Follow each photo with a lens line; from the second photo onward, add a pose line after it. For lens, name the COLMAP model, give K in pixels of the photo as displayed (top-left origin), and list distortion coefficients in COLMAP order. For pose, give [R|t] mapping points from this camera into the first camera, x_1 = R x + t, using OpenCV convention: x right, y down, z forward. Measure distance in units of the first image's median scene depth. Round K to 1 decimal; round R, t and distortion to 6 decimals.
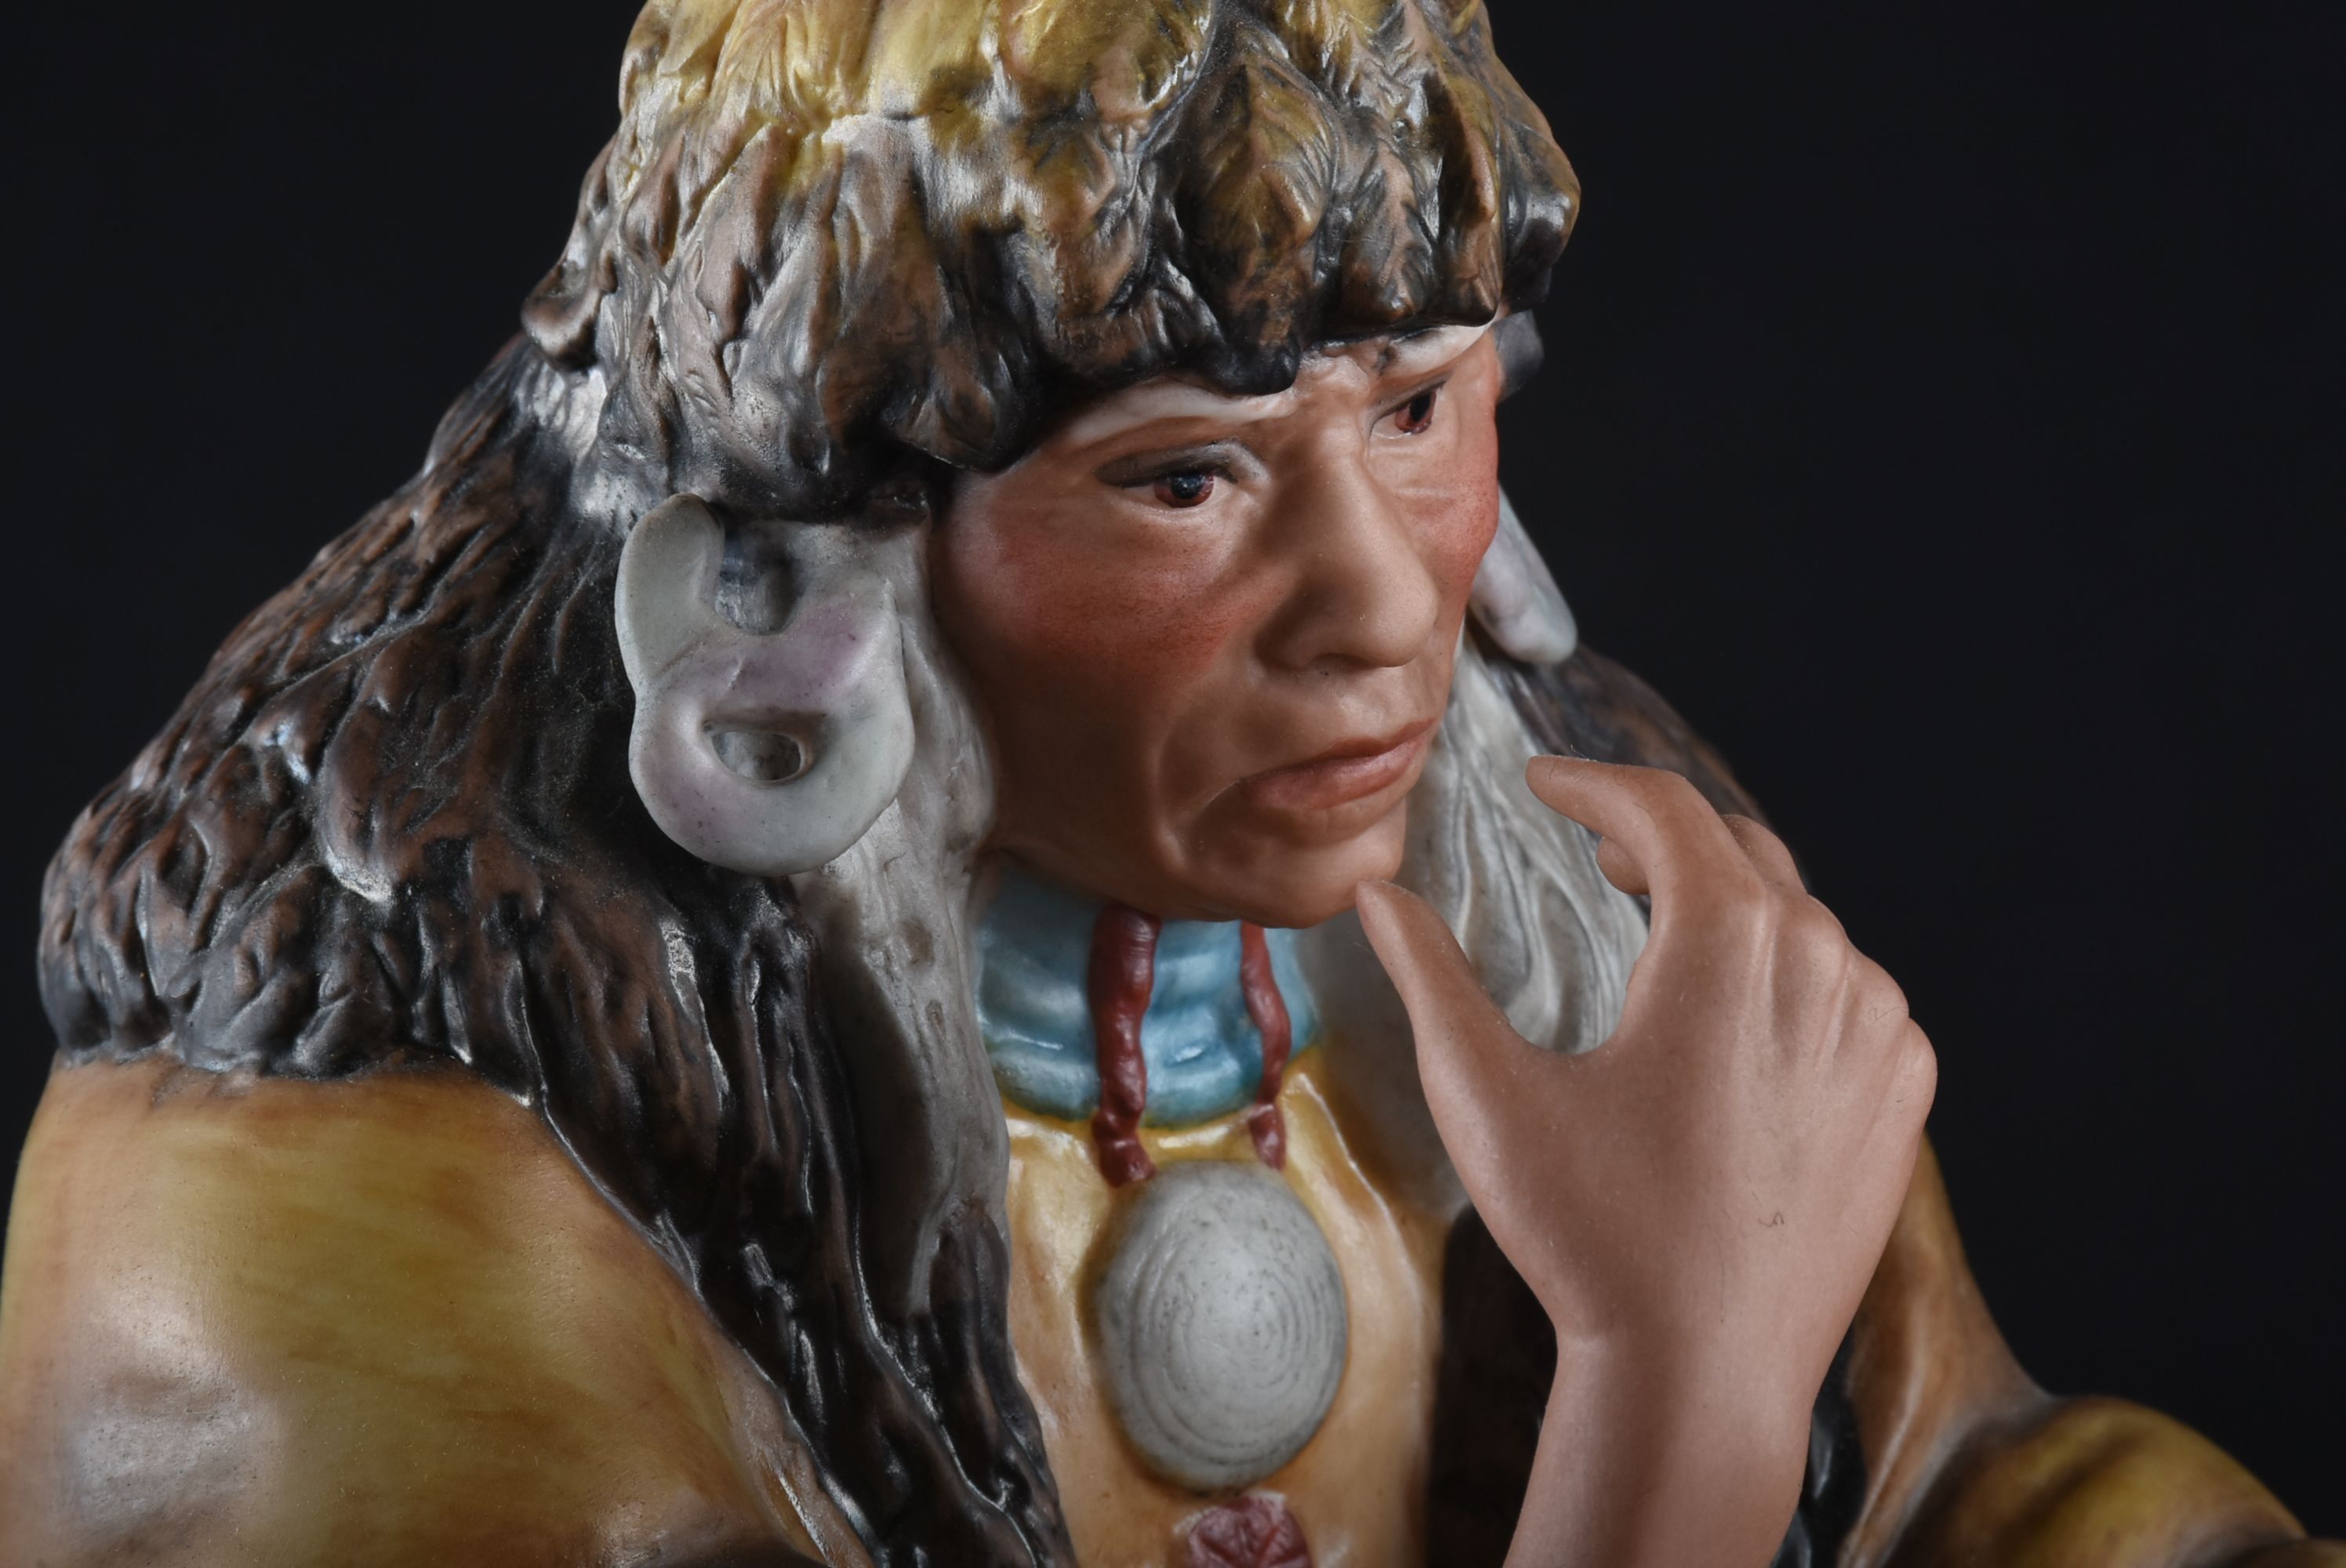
lens RADIAL K [[11285.4, 0, 1173.0], [0, 11285.4, 784.0], [0, 0, 1]] dist [-0.052981, 9.691265]
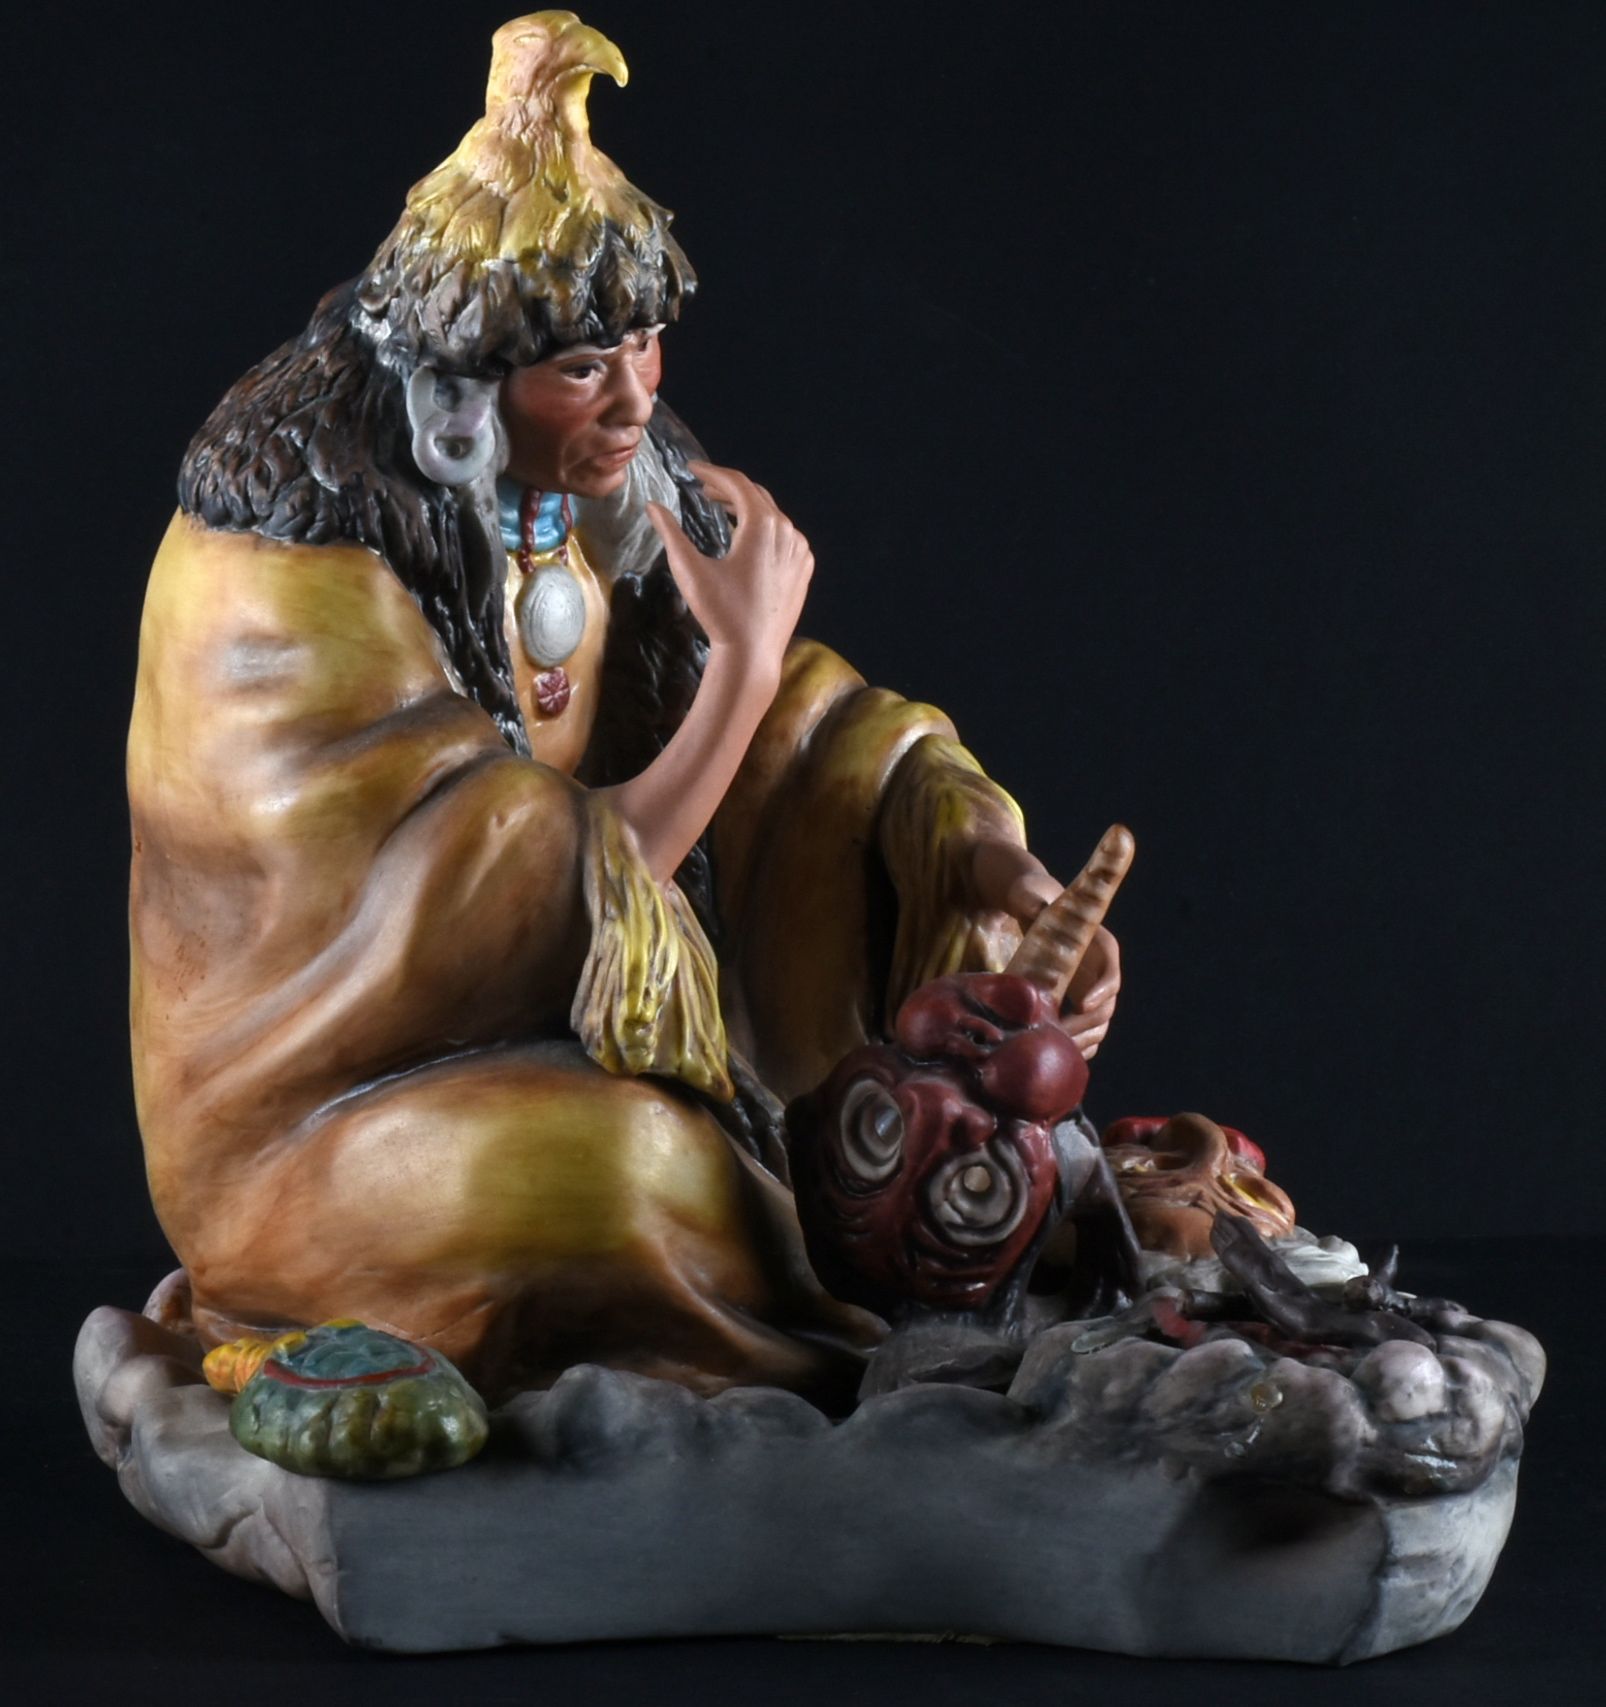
lens RADIAL K [[7049.0, 0, 803.0], [0, 7049.0, 853.5], [0, 0, 1]] dist [-0.034628, -0.179098]
pose [[0.983592, 0.021514, 0.179119, -0.298603], [-0.043606, 0.991776, 0.120331, -0.136179], [-0.175057, -0.126168, 0.976441, -1.023632]]
